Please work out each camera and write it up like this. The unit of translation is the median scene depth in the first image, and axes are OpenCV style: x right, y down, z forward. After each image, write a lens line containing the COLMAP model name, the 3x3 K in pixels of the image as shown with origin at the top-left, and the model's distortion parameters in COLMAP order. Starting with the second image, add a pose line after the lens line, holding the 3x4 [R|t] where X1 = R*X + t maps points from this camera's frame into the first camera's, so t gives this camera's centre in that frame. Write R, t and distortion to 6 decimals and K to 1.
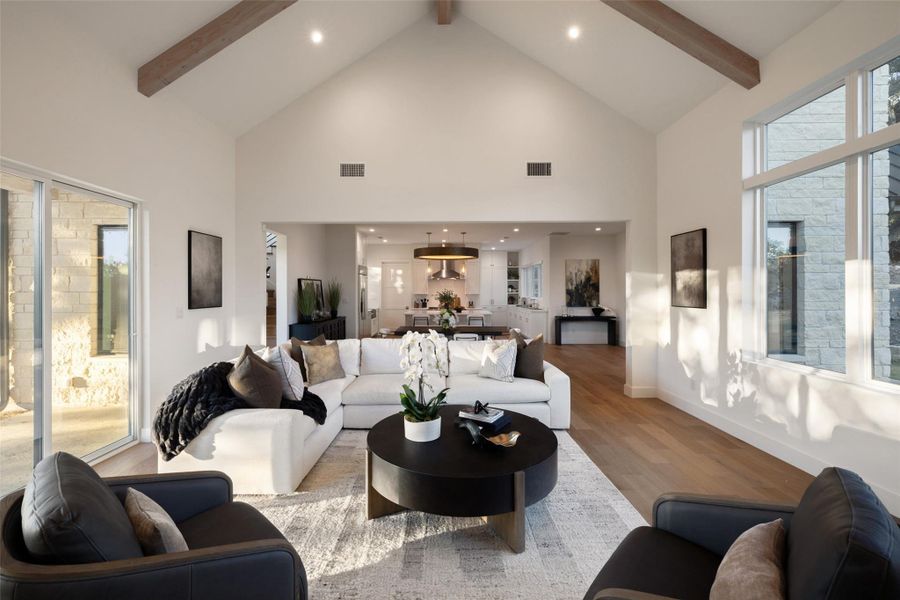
lens RADIAL K [[376.5, 0, 437.6], [0, 376.5, 288.3], [0, 0, 1]] dist [-0.000221, 0.000192]
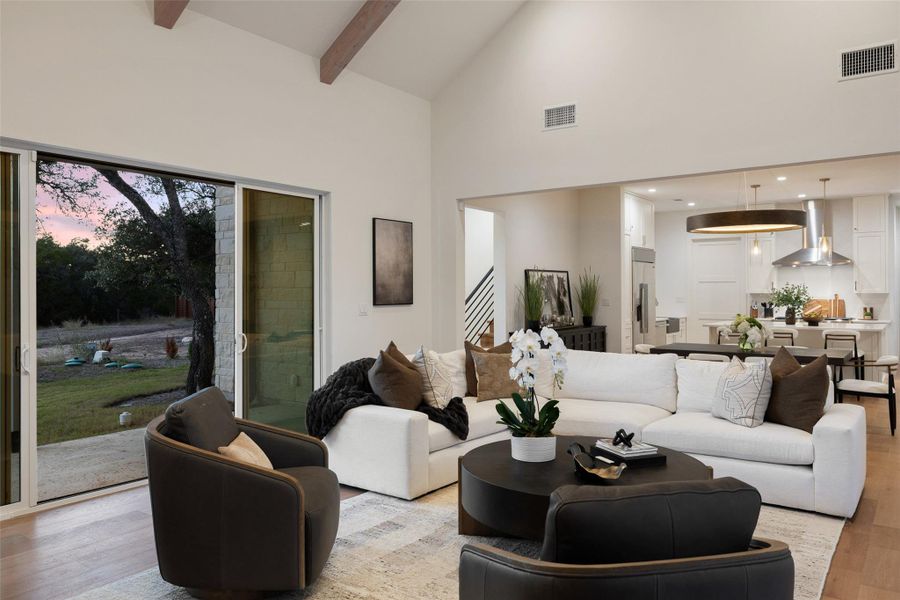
lens RADIAL K [[640.5, 0, 452.8], [0, 640.5, 287.2], [0, 0, 1]] dist [-0.005054, -0.000330]
pose [[0.813952, -0.005907, -0.580901, 0.169822], [0.005091, 0.999982, -0.003035, 0.007829], [0.580909, -0.000487, 0.813968, -0.060277]]
